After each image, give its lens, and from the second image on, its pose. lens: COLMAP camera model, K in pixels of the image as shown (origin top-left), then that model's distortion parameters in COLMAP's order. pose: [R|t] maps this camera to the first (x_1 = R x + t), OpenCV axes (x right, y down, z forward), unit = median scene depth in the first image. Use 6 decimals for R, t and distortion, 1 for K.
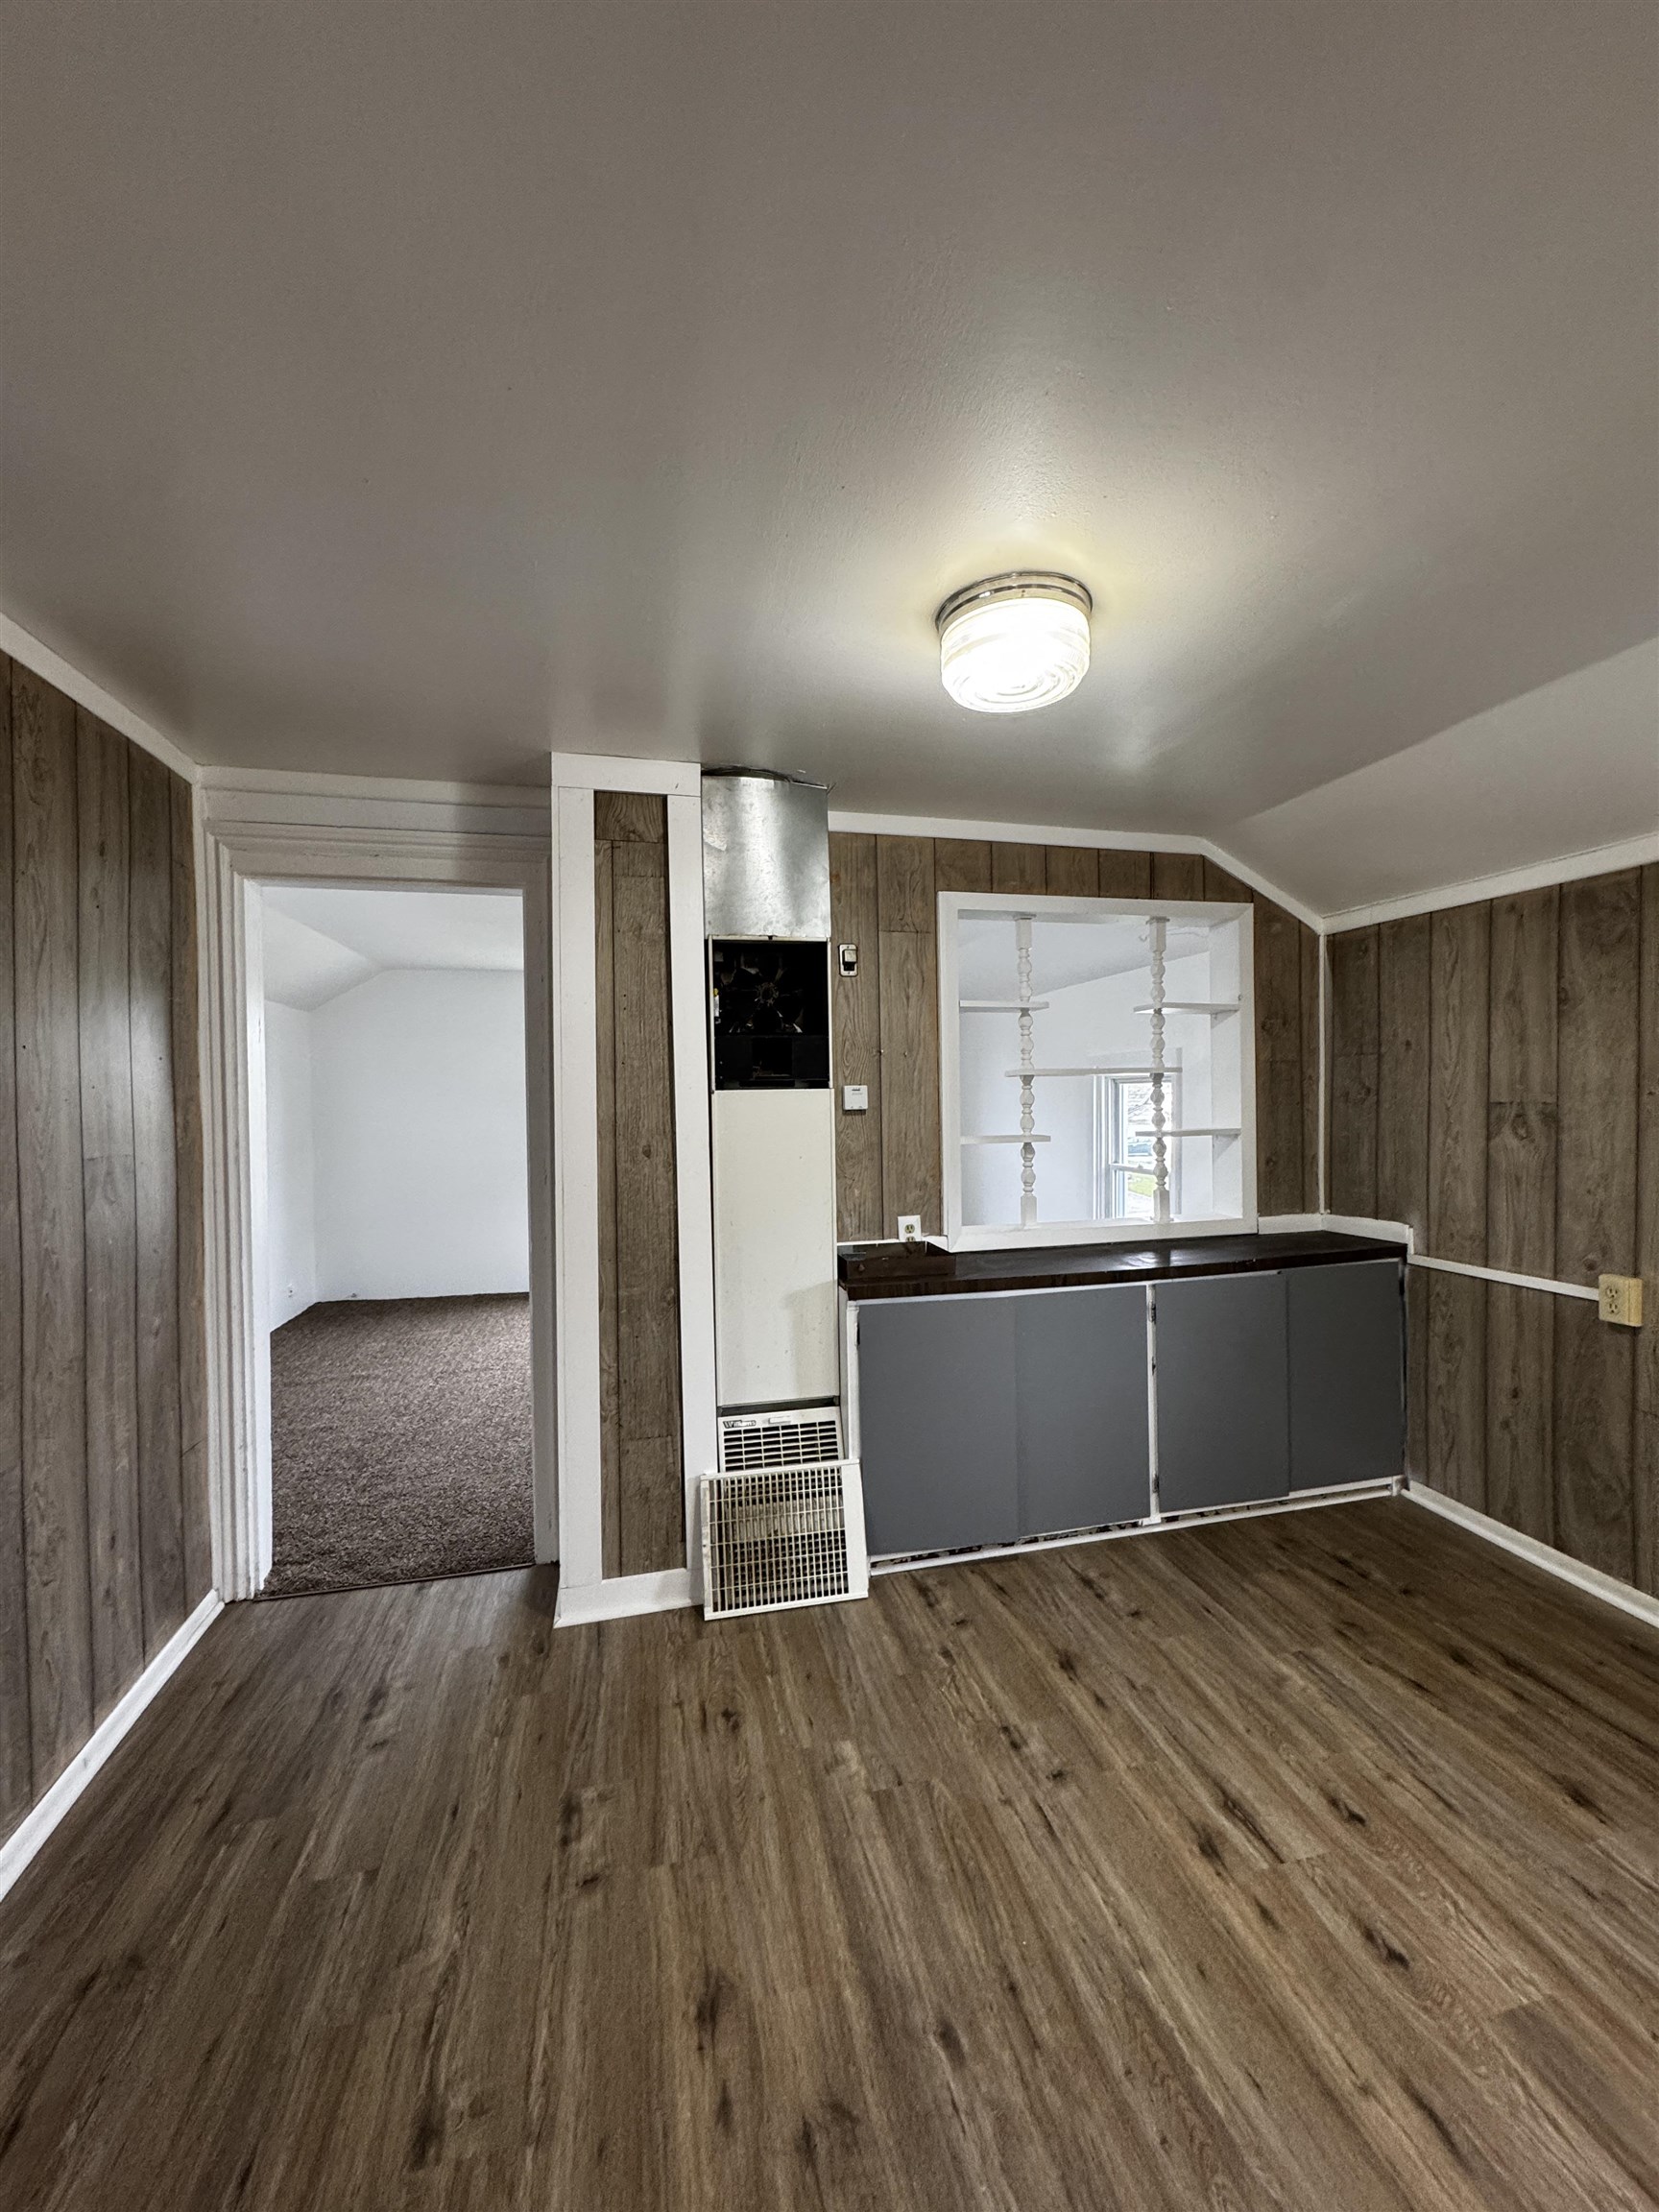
lens RADIAL K [[877.0, 0, 827.5], [0, 877.0, 1106.9], [0, 0, 1]] dist [-0.006791, 0.000634]
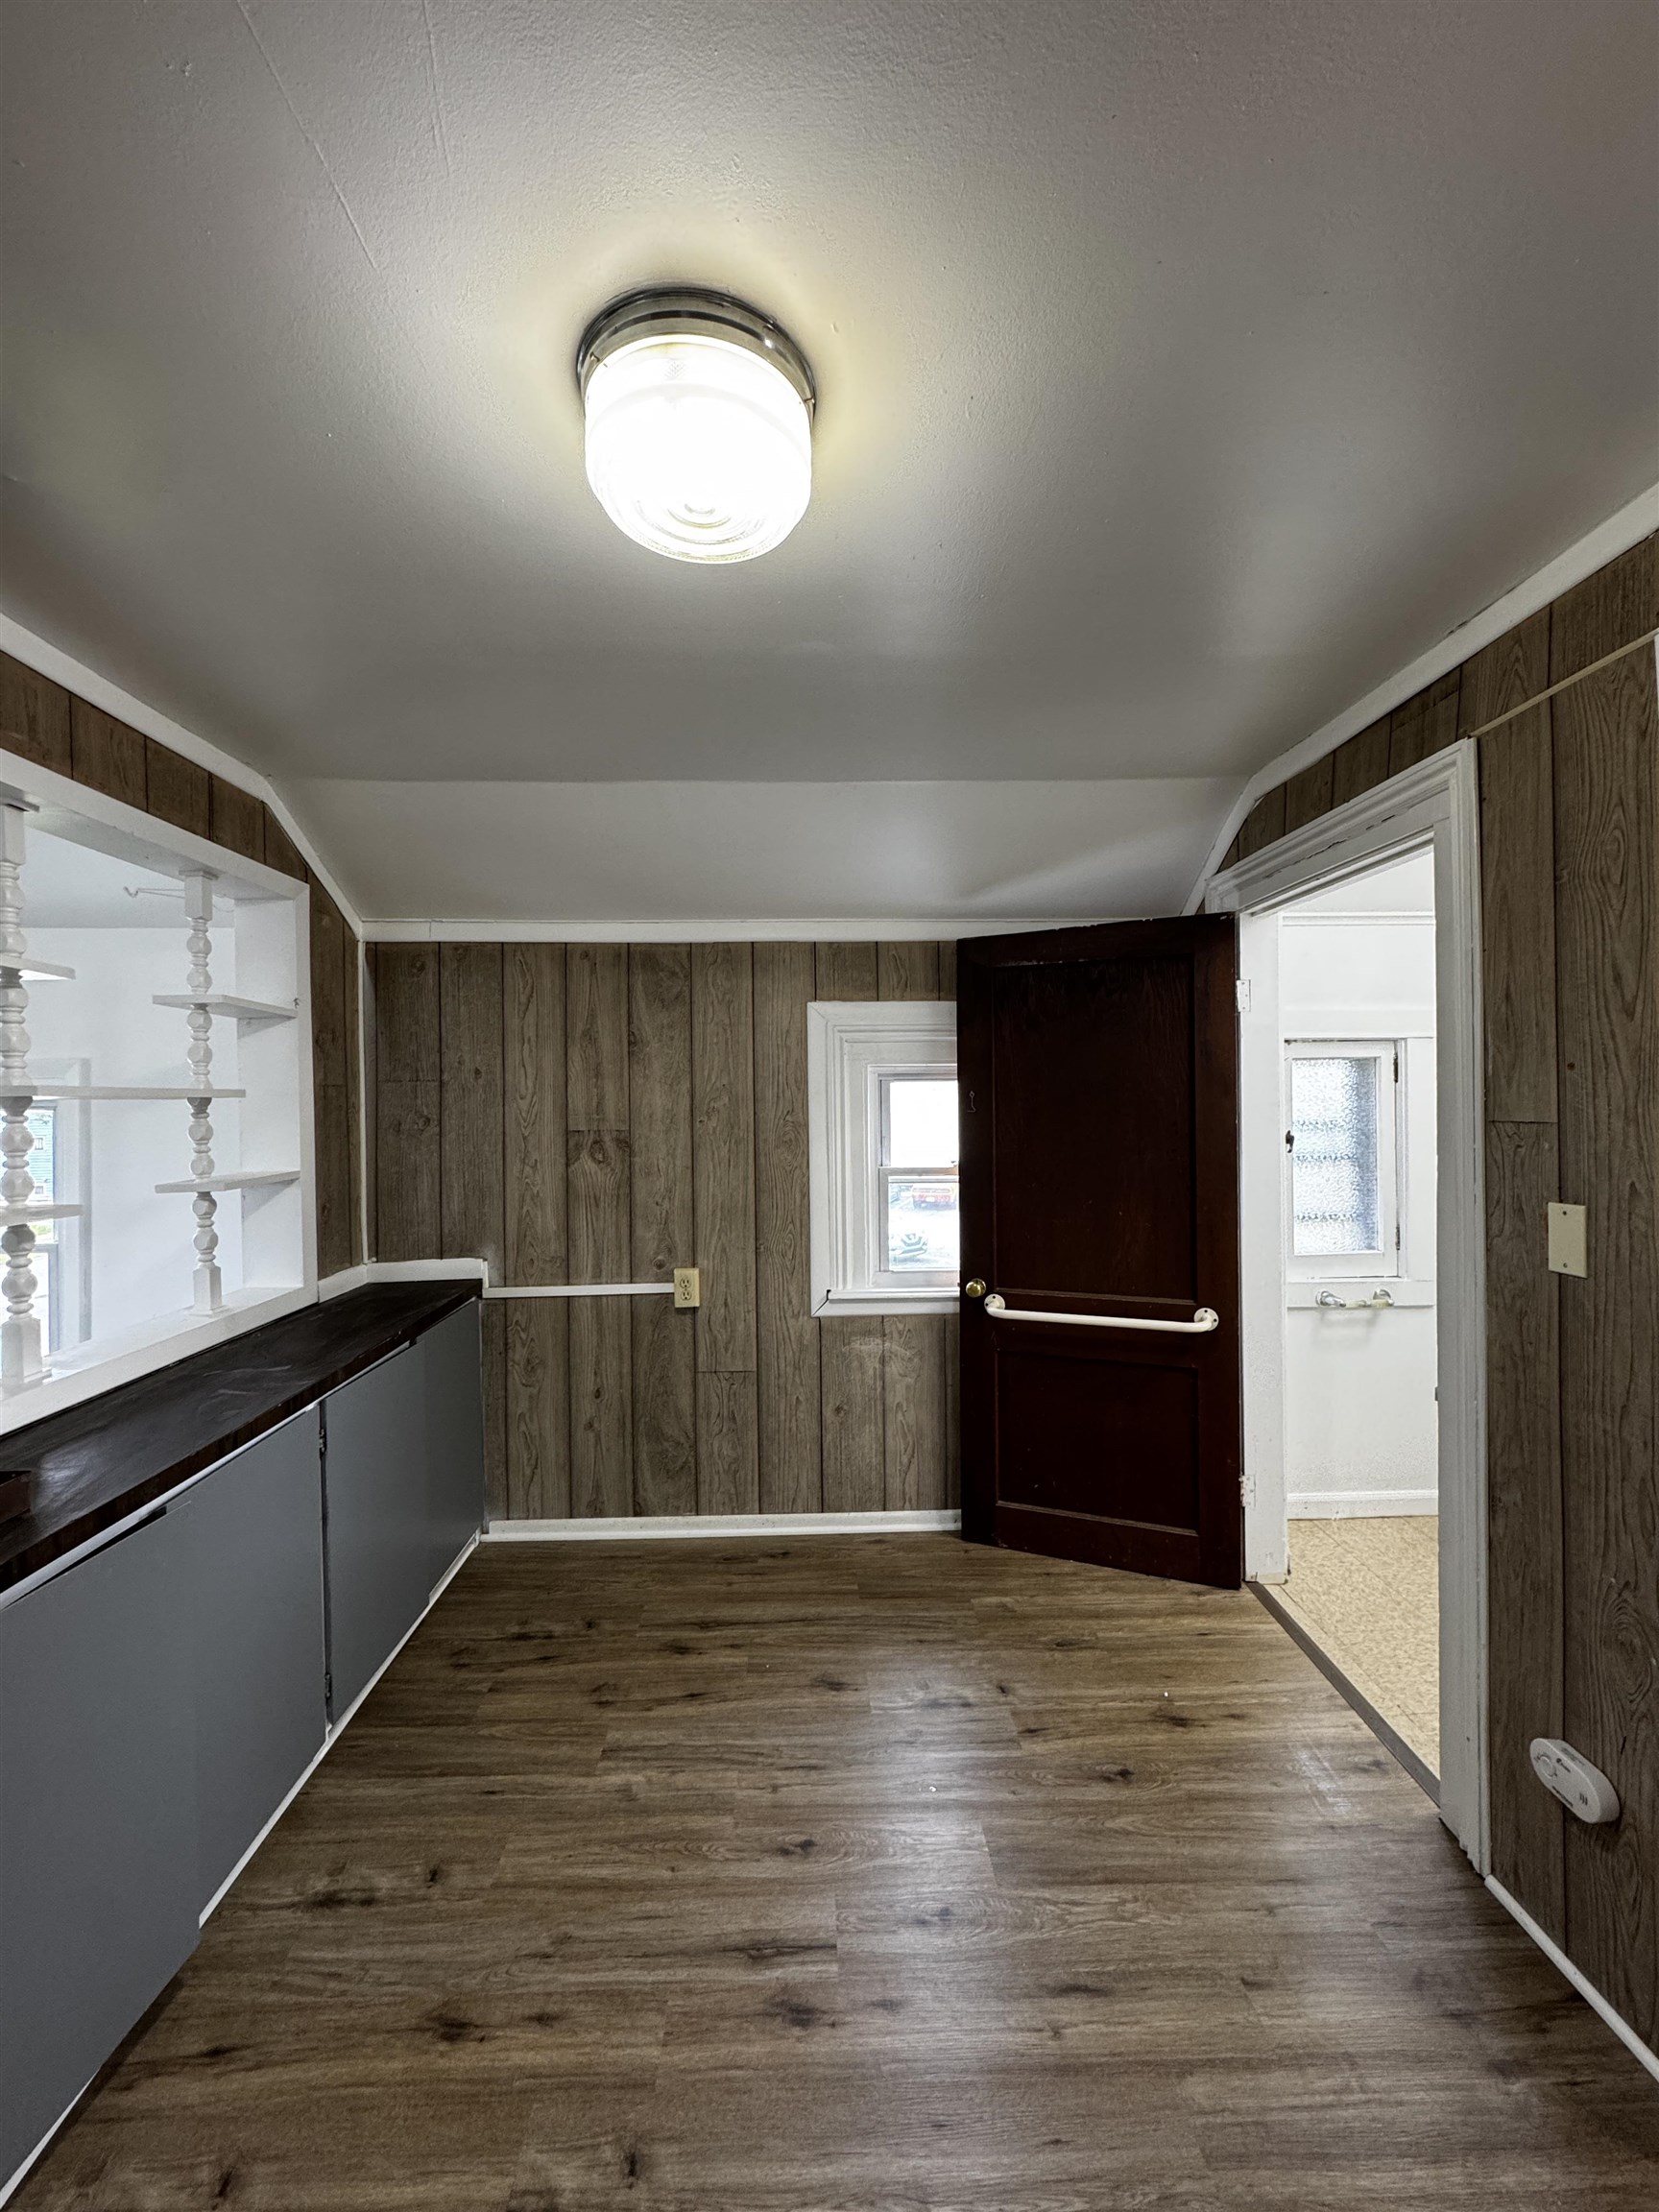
lens RADIAL K [[877.0, 0, 829.6], [0, 877.0, 1105.9], [0, 0, 1]] dist [-0.006791, 0.000634]
pose [[0.187424, 0.009729, 0.982231, -0.259388], [0.022423, 0.999648, -0.014180, -0.014254], [-0.982023, 0.024682, 0.187139, 0.513951]]
